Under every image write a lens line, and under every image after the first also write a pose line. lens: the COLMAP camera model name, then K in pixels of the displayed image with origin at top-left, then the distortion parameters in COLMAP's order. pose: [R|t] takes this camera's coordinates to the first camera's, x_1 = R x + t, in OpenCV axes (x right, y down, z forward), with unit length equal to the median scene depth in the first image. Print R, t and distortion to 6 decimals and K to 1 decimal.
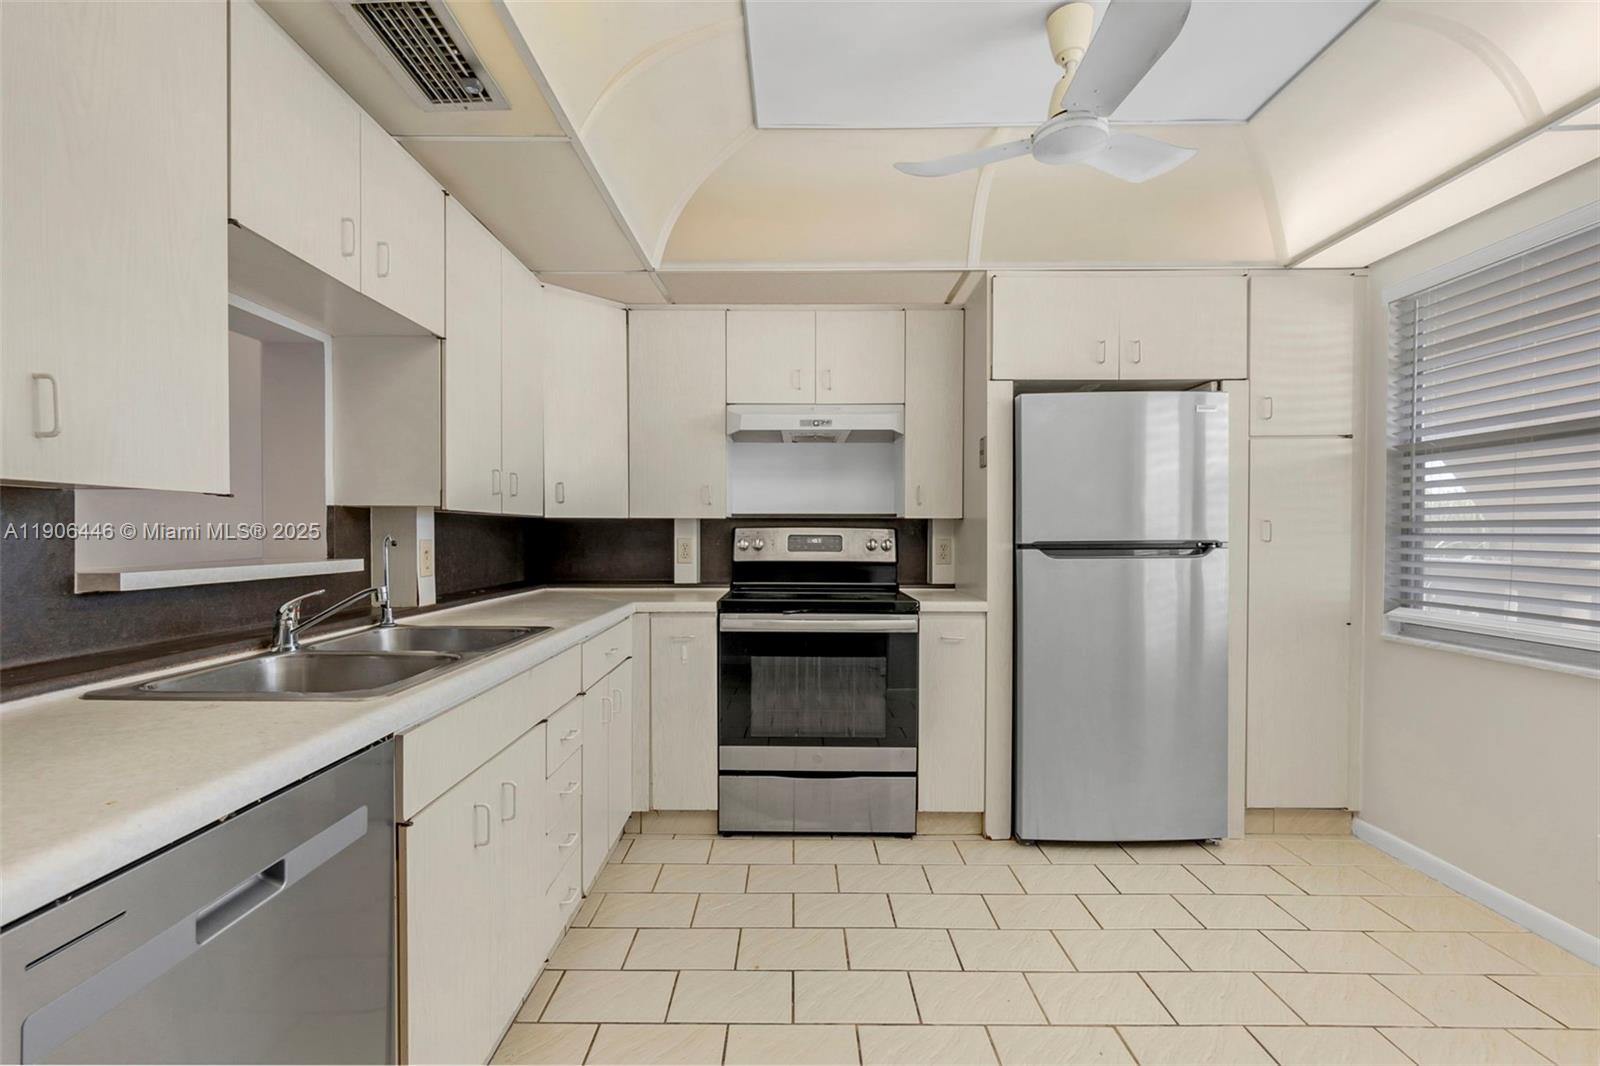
lens RADIAL K [[706.0, 0, 793.6], [0, 706.0, 537.5], [0, 0, 1]] dist [0.003051, 0.000306]
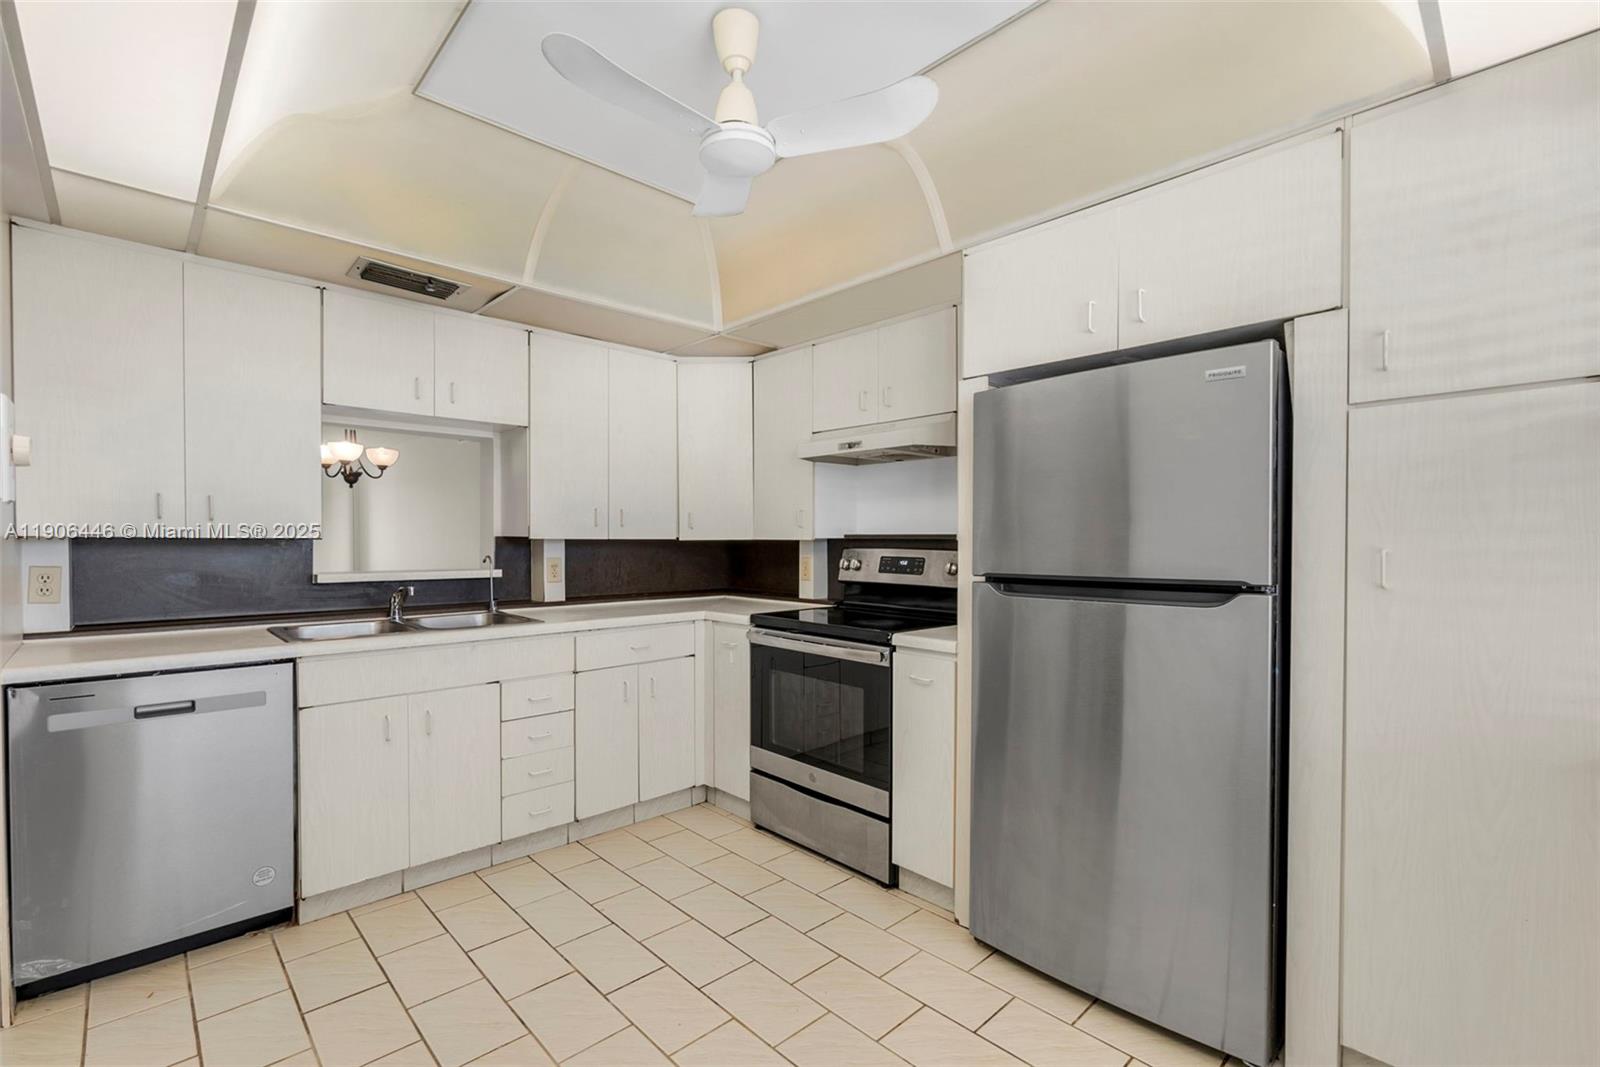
lens RADIAL K [[706.0, 0, 768.4], [0, 706.0, 541.9], [0, 0, 1]] dist [0.003051, 0.000306]
pose [[0.685293, 0.003182, -0.728261, 0.722463], [-0.006417, 0.999978, -0.001669, -0.025149], [0.728240, 0.005817, 0.685298, 0.248875]]
